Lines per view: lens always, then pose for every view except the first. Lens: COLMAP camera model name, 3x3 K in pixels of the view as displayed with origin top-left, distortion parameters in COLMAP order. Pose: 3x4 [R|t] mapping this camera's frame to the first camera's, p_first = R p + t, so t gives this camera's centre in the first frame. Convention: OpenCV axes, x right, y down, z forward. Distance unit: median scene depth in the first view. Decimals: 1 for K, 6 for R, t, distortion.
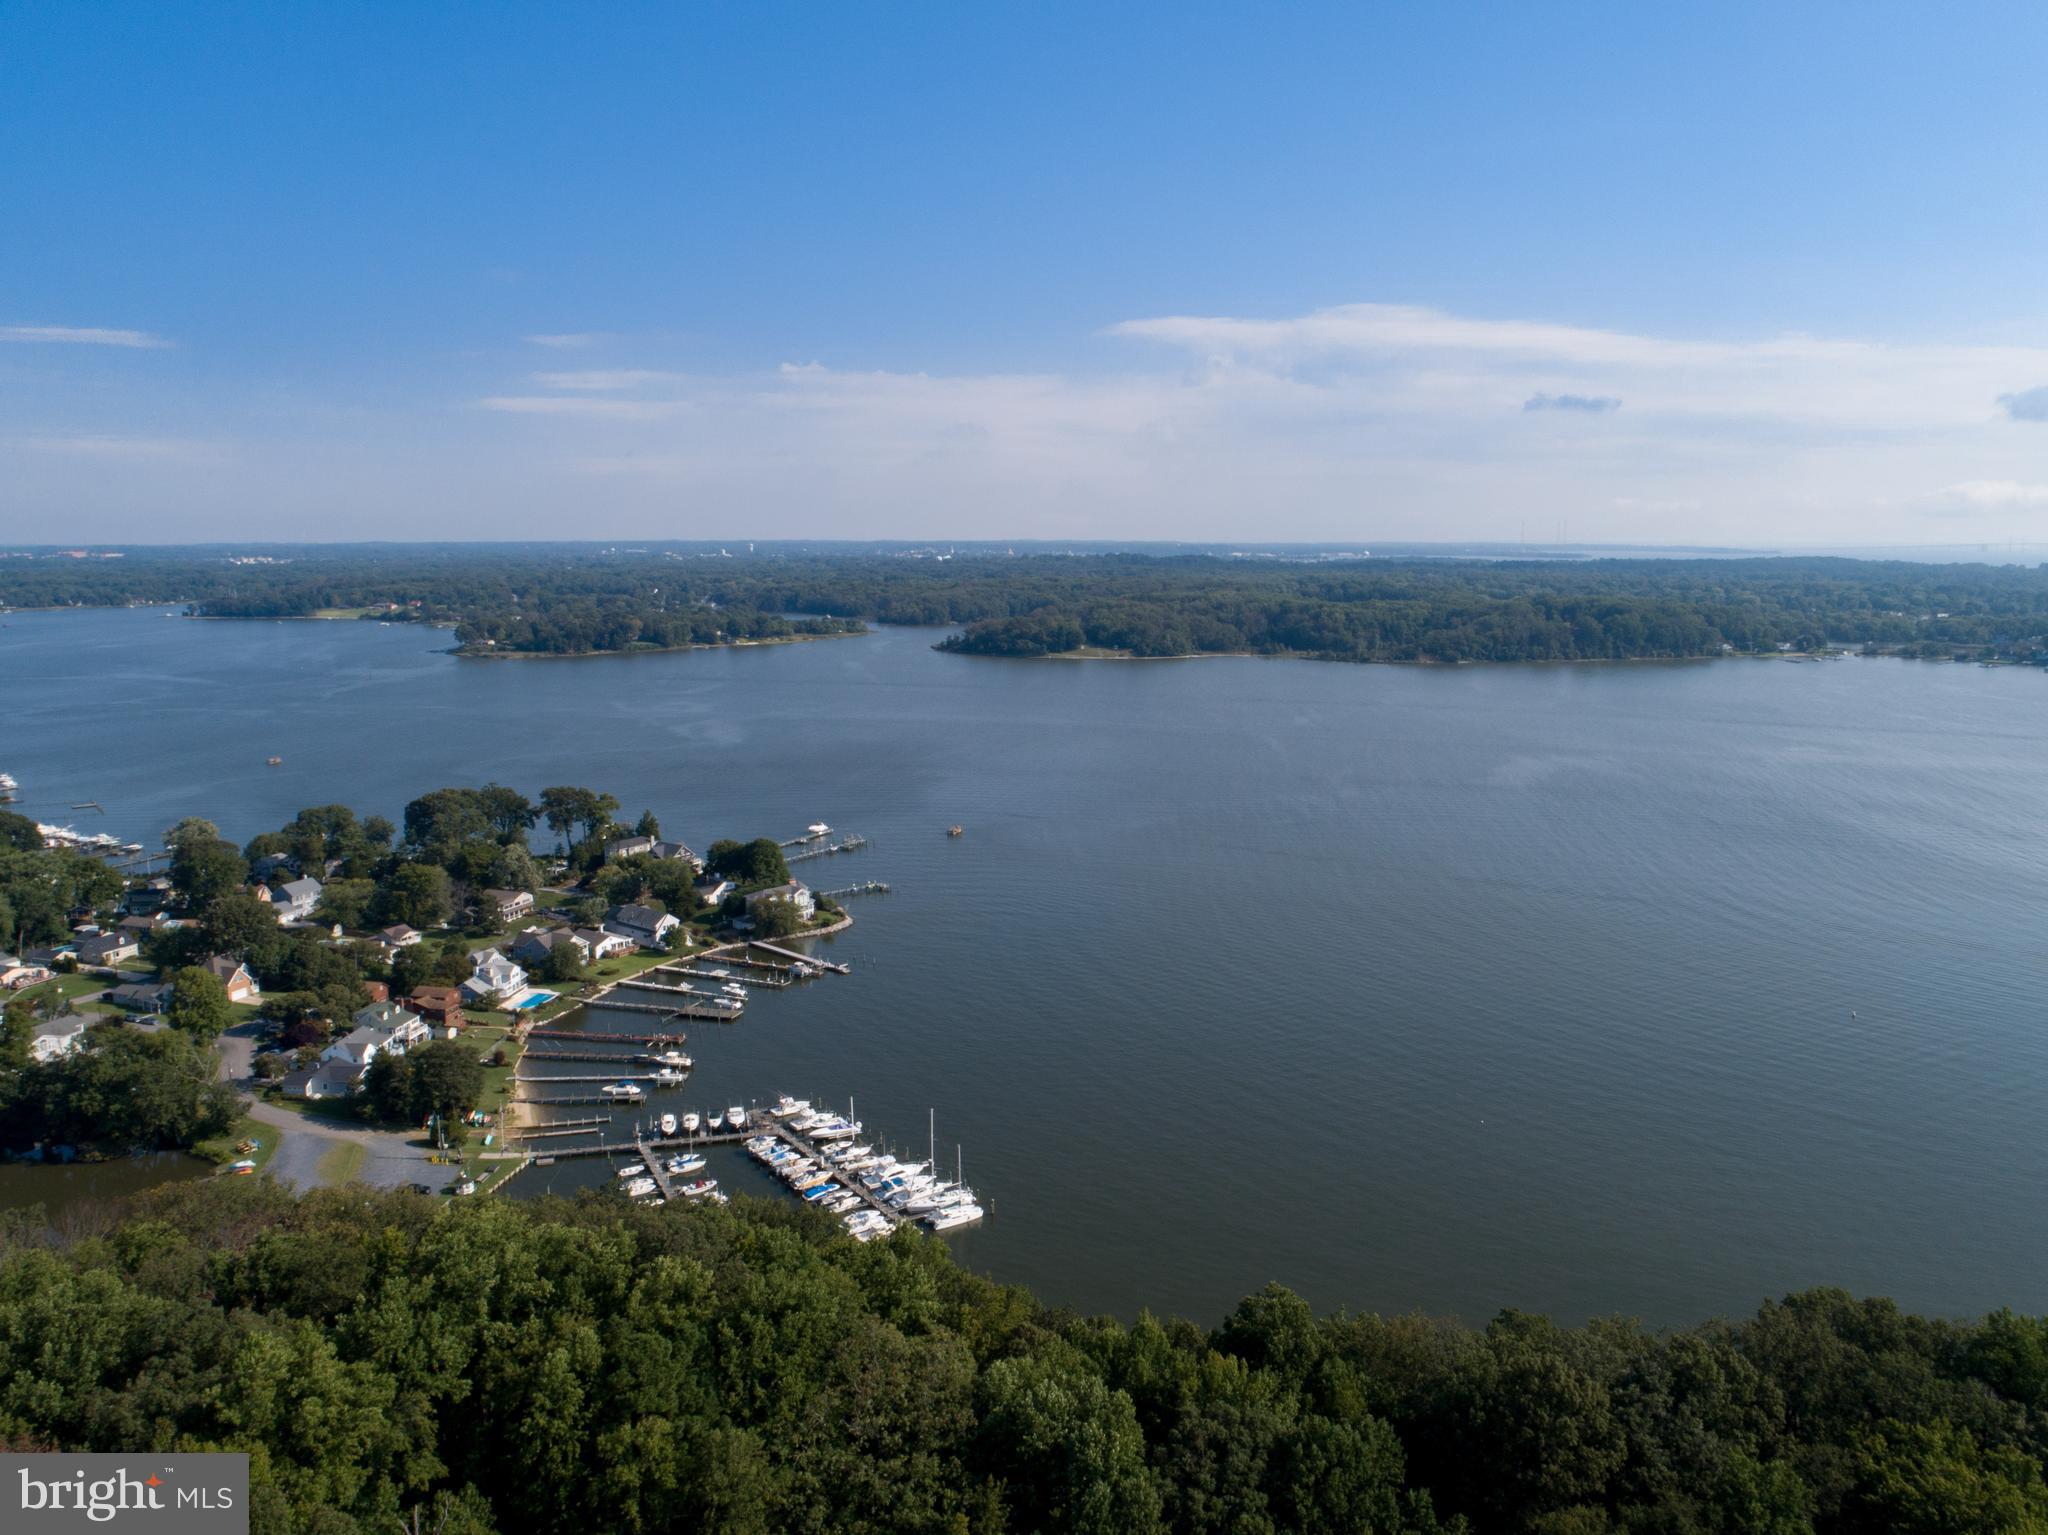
lens RADIAL K [[1557.0, 0, 1024.0], [0, 1557.0, 767.5], [0, 0, 1]] dist [-0.022321, 0.012754]
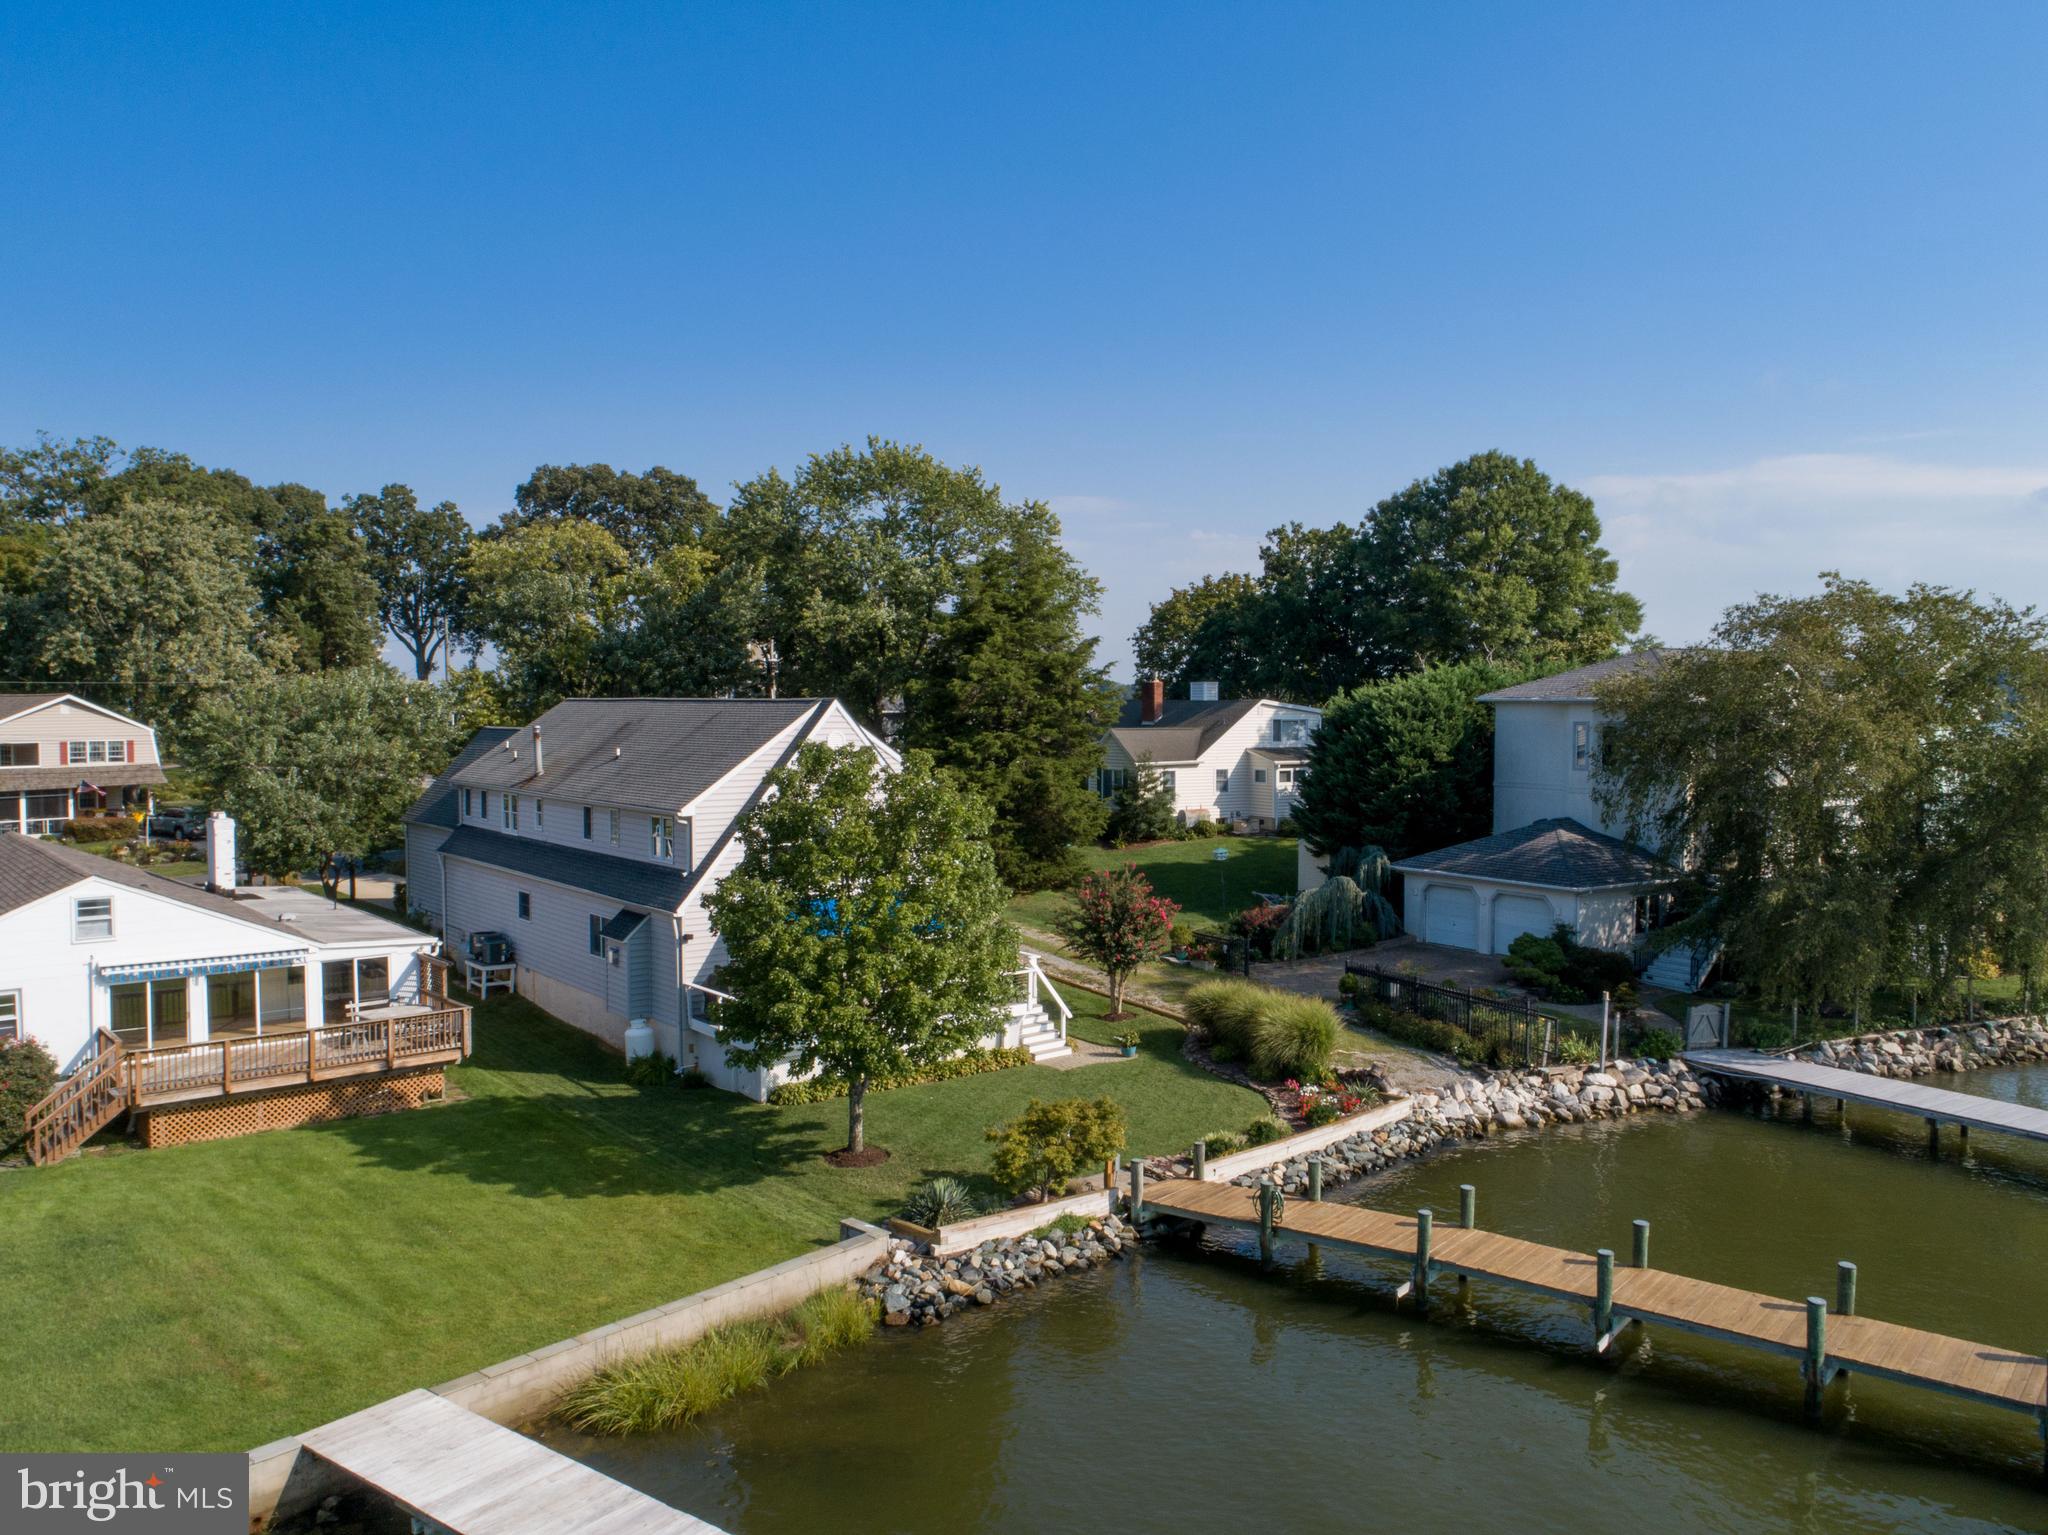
lens RADIAL K [[1557.0, 0, 1024.0], [0, 1557.0, 767.5], [0, 0, 1]] dist [-0.022321, 0.012754]
pose [[0.974871, 0.013549, -0.222359, -0.059201], [-0.037302, 0.993984, -0.102973, 0.032213], [0.219626, 0.108680, 0.969512, 0.274288]]
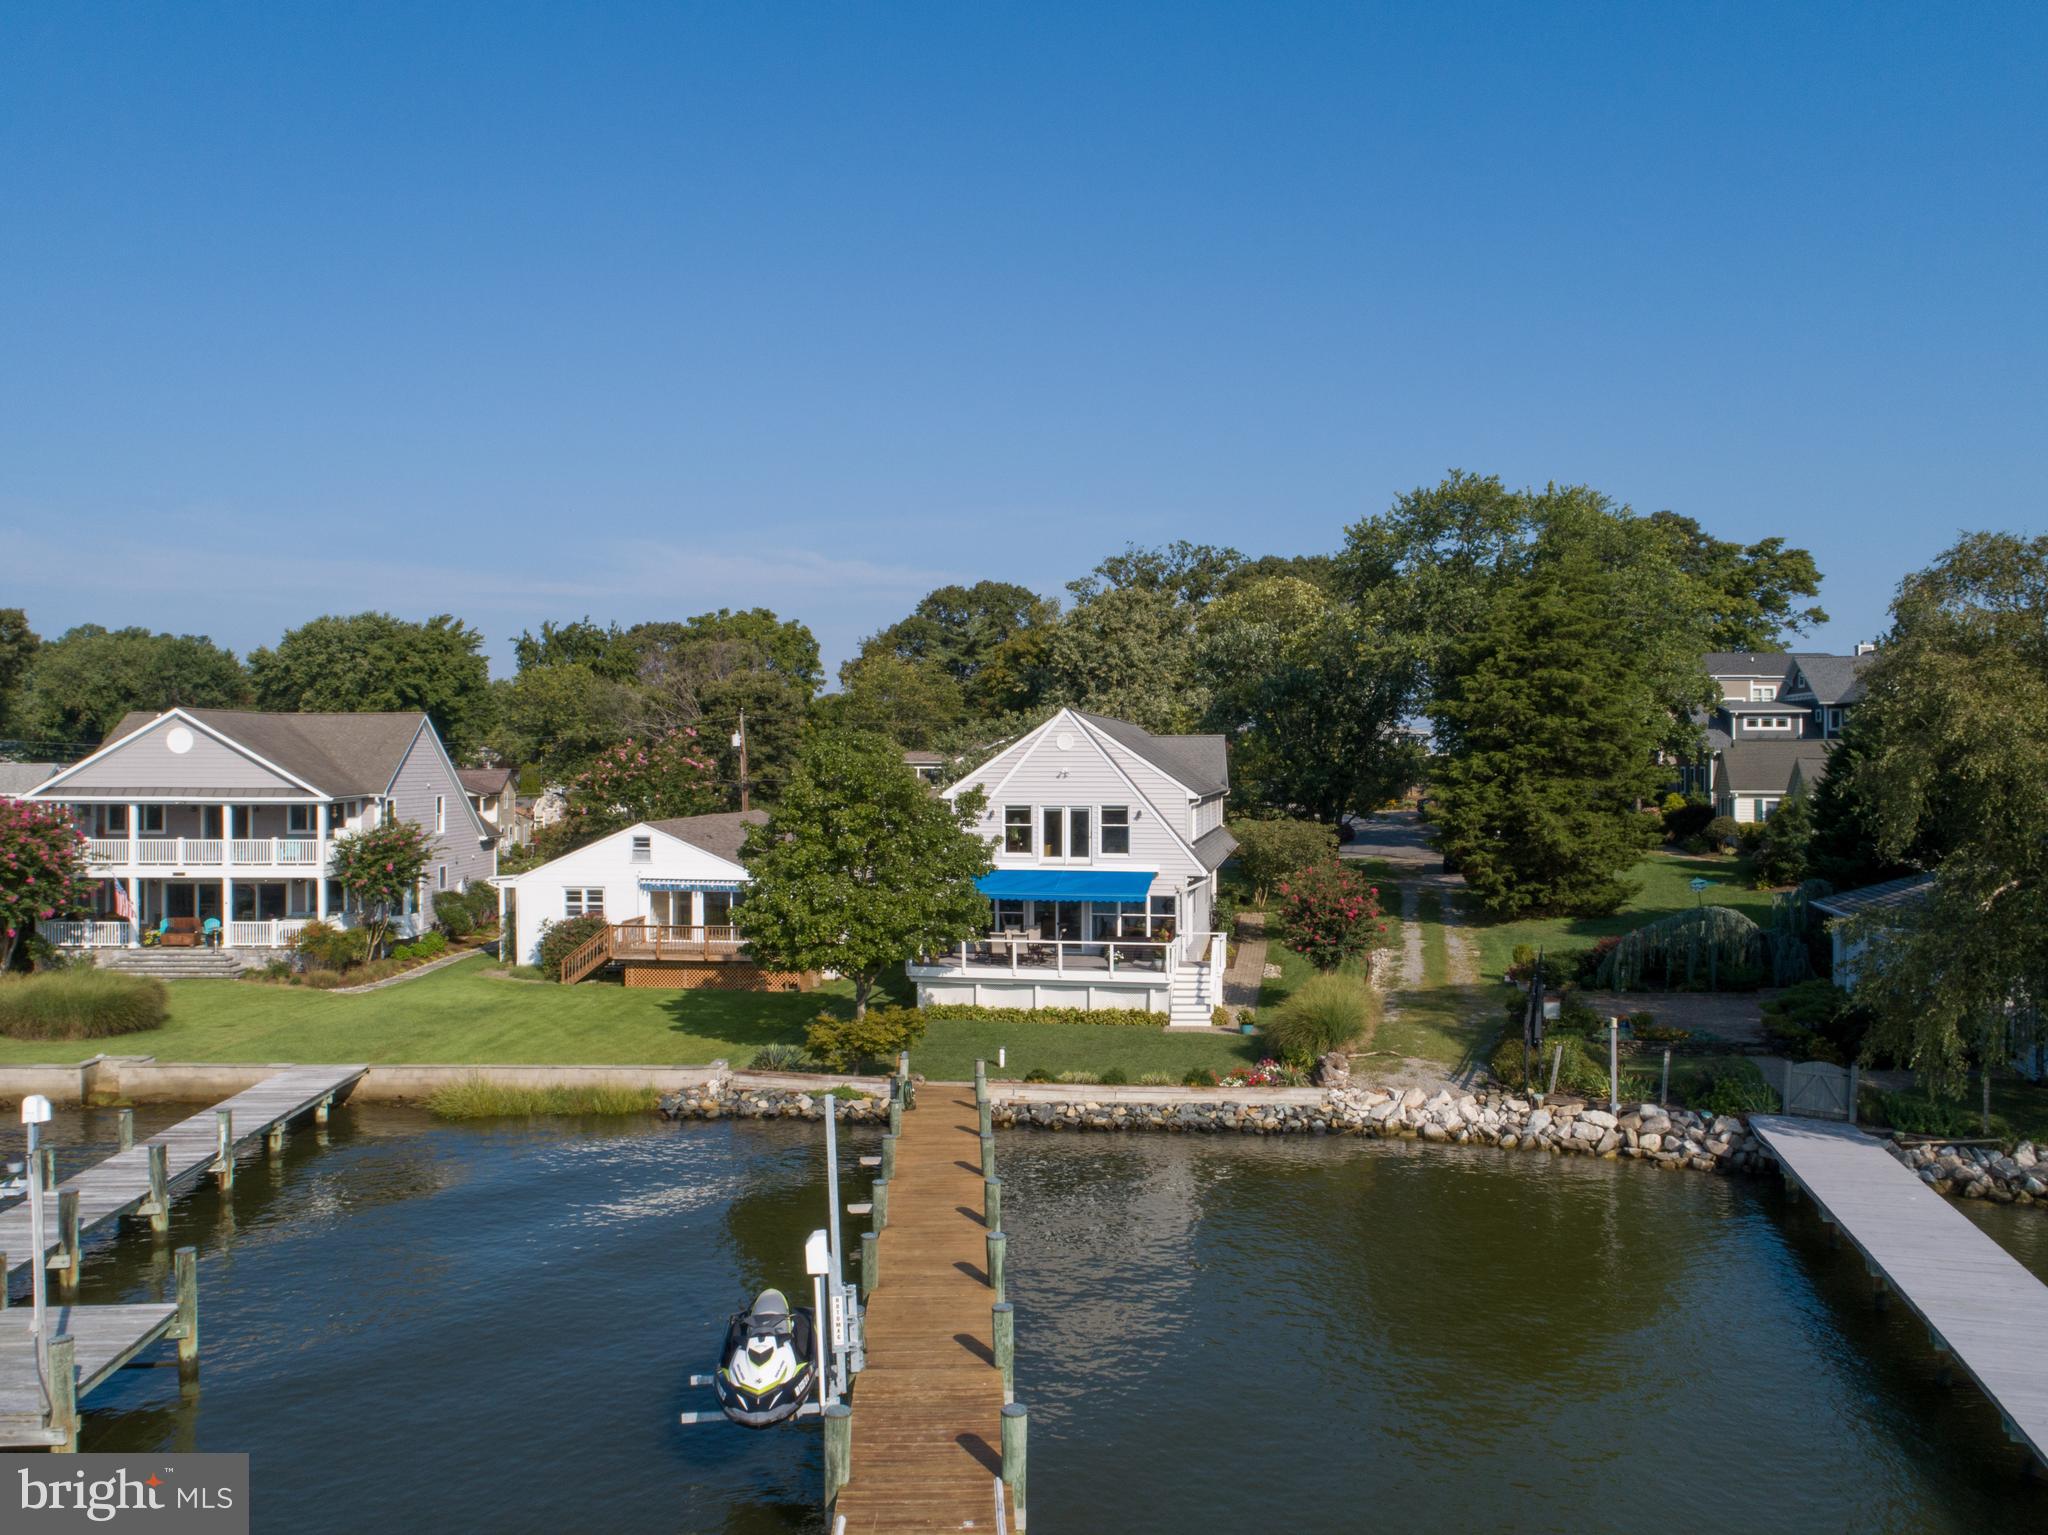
lens RADIAL K [[1557.0, 0, 1024.0], [0, 1557.0, 767.5], [0, 0, 1]] dist [-0.022321, 0.012754]
pose [[0.490460, 0.004635, -0.871451, -0.039694], [-0.135453, 0.988238, -0.070978, 0.032060], [0.860873, 0.152852, 0.485319, 0.283428]]
